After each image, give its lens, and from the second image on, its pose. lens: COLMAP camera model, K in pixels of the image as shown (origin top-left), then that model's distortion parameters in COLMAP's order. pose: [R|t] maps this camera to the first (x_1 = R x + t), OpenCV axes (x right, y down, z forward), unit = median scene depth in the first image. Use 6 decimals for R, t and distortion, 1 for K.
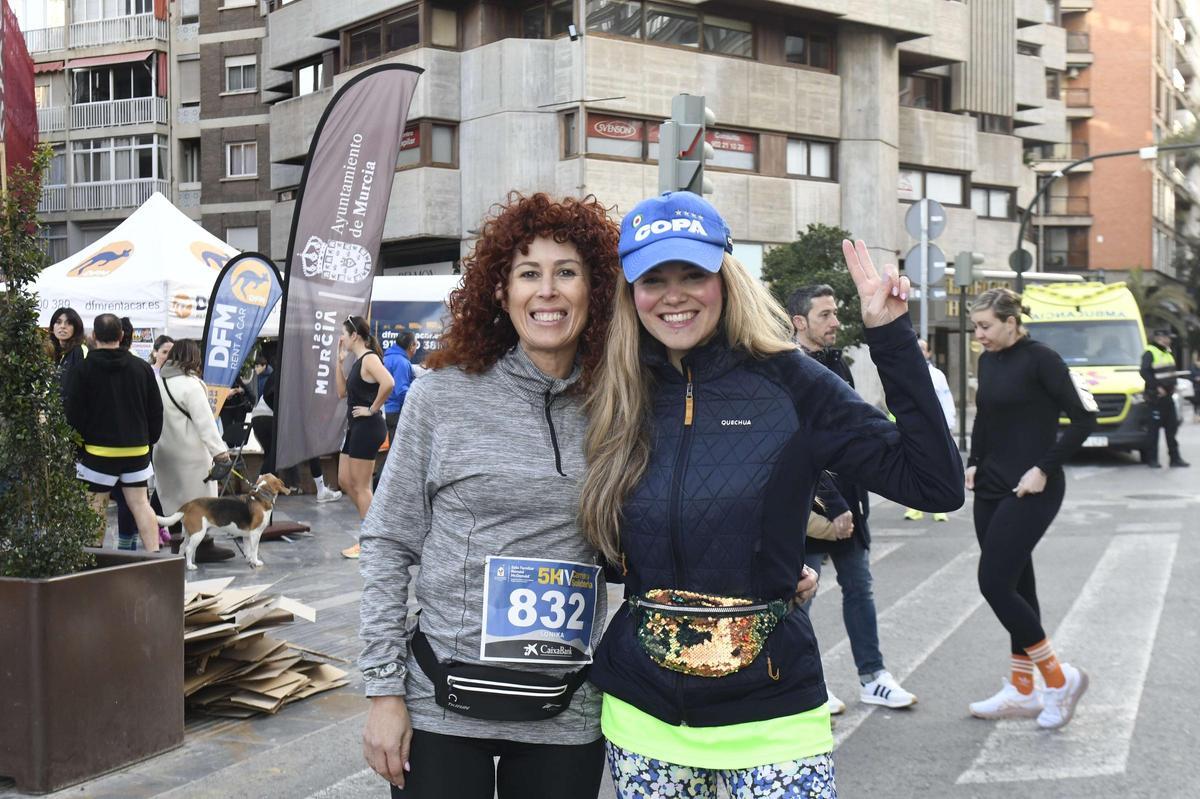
lens RADIAL K [[1573.2, 0, 611.5], [0, 1573.2, 404.5], [0, 0, 1]] dist [0.001191, 0.010052]
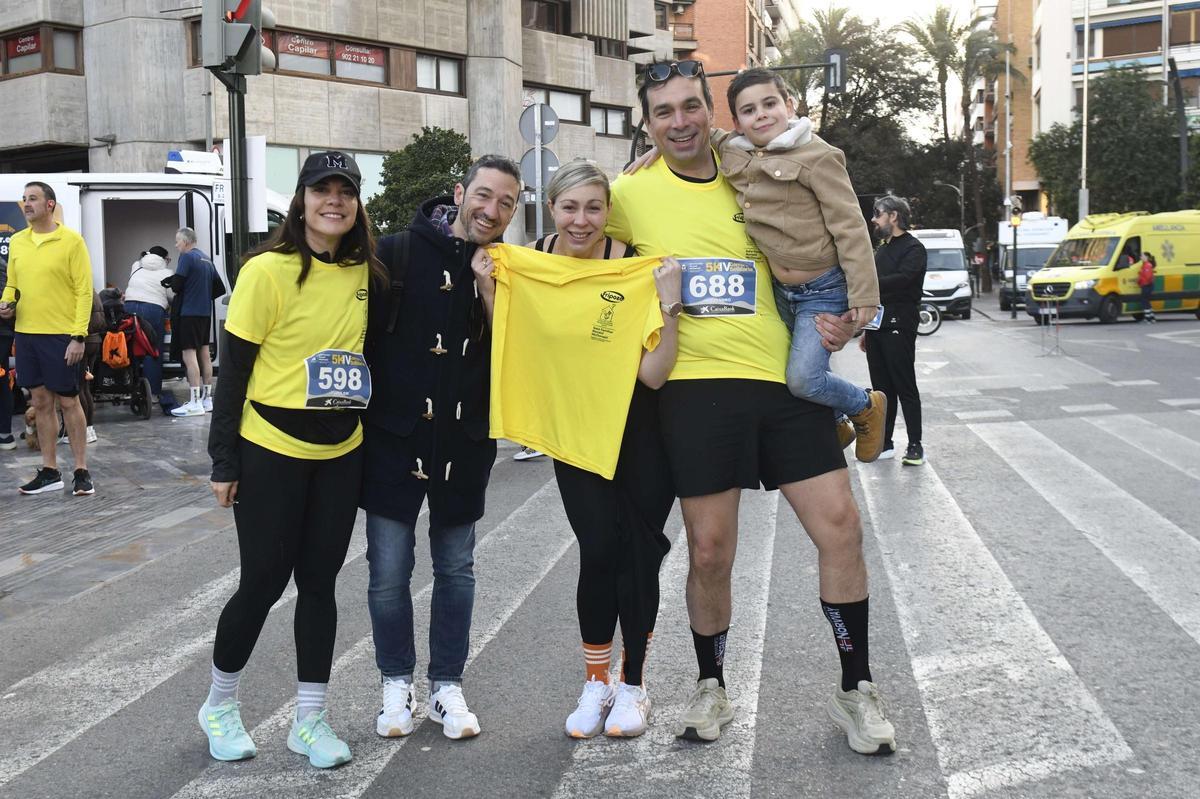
lens RADIAL K [[1397.6, 0, 617.0], [0, 1397.6, 414.6], [0, 0, 1]] dist [-0.017520, -0.032260]
pose [[0.971663, -0.032120, 0.234176, 0.013962], [0.014202, 0.996868, 0.077803, -0.000084], [-0.235942, -0.072273, 0.969076, 0.045294]]
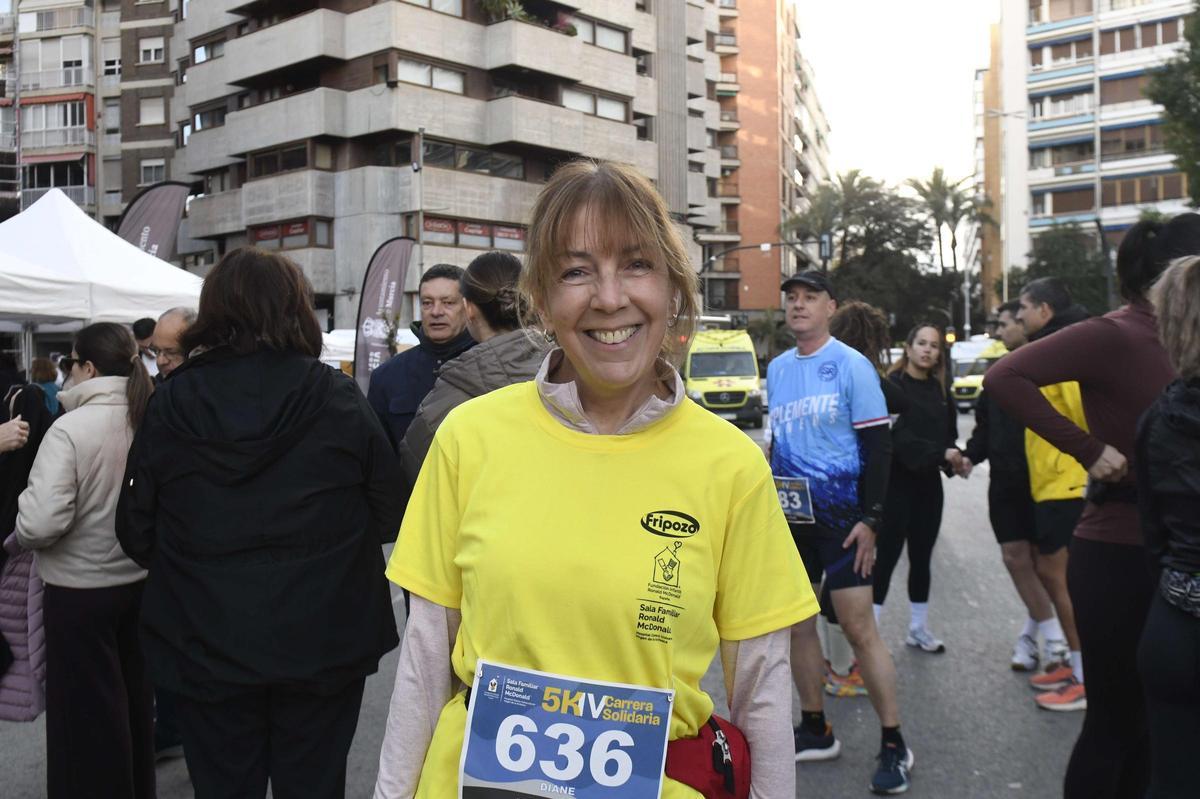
lens RADIAL K [[1234.7, 0, 600.0], [0, 1234.7, 399.5], [0, 0, 1]] dist [-0.033300, -0.028321]
pose [[0.984235, -0.007591, 0.176703, -0.044099], [0.008736, 0.999946, -0.005705, 0.004318], [-0.176650, 0.007158, 0.984248, -0.177431]]
